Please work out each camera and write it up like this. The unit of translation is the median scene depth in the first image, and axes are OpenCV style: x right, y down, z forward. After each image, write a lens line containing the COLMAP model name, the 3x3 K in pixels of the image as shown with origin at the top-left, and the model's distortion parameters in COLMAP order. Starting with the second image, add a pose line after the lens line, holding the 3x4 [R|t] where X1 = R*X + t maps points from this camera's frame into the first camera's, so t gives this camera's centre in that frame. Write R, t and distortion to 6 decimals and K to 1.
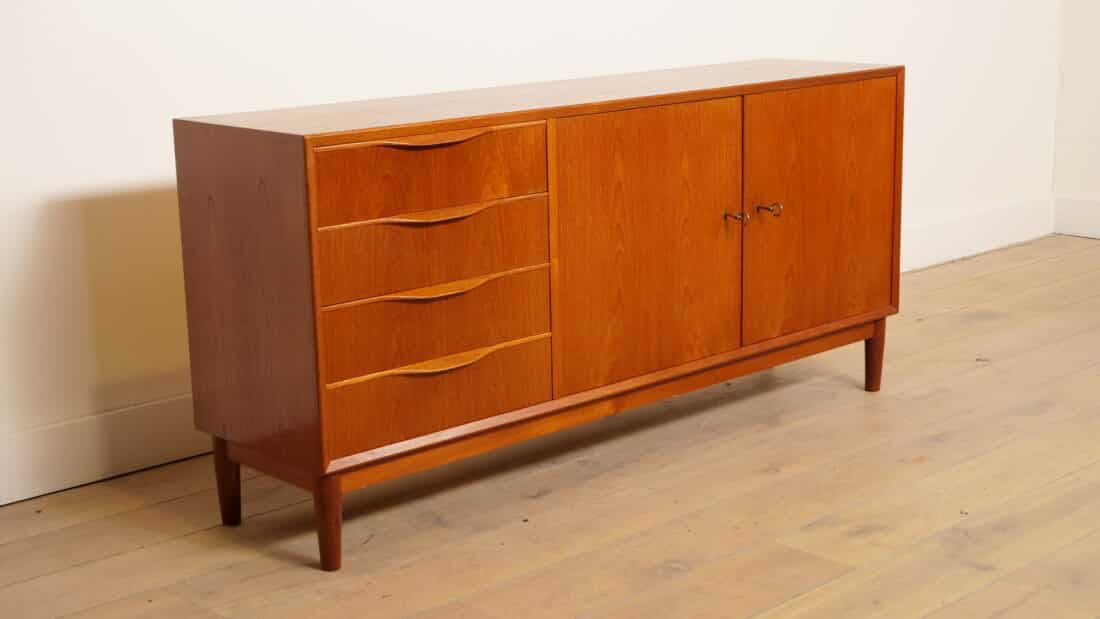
lens RADIAL K [[1642.0, 0, 550.0], [0, 1642.0, 309.5], [0, 0, 1]] dist [0.010310, 0.019254]
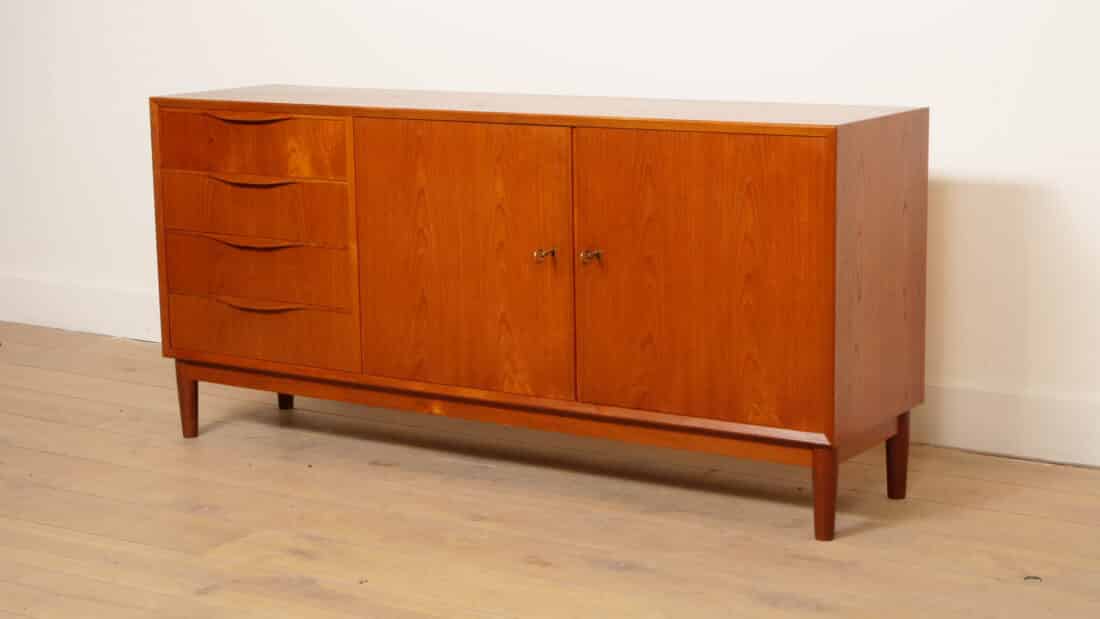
lens RADIAL K [[2023.5, 0, 550.0], [0, 2023.5, 309.5], [0, 0, 1]] dist [0.014198, 0.105558]
pose [[0.250361, 0.195702, -0.948167, 1.349906], [-0.205015, 0.967864, 0.145633, -0.216226], [0.946197, 0.157927, 0.282437, 0.761262]]
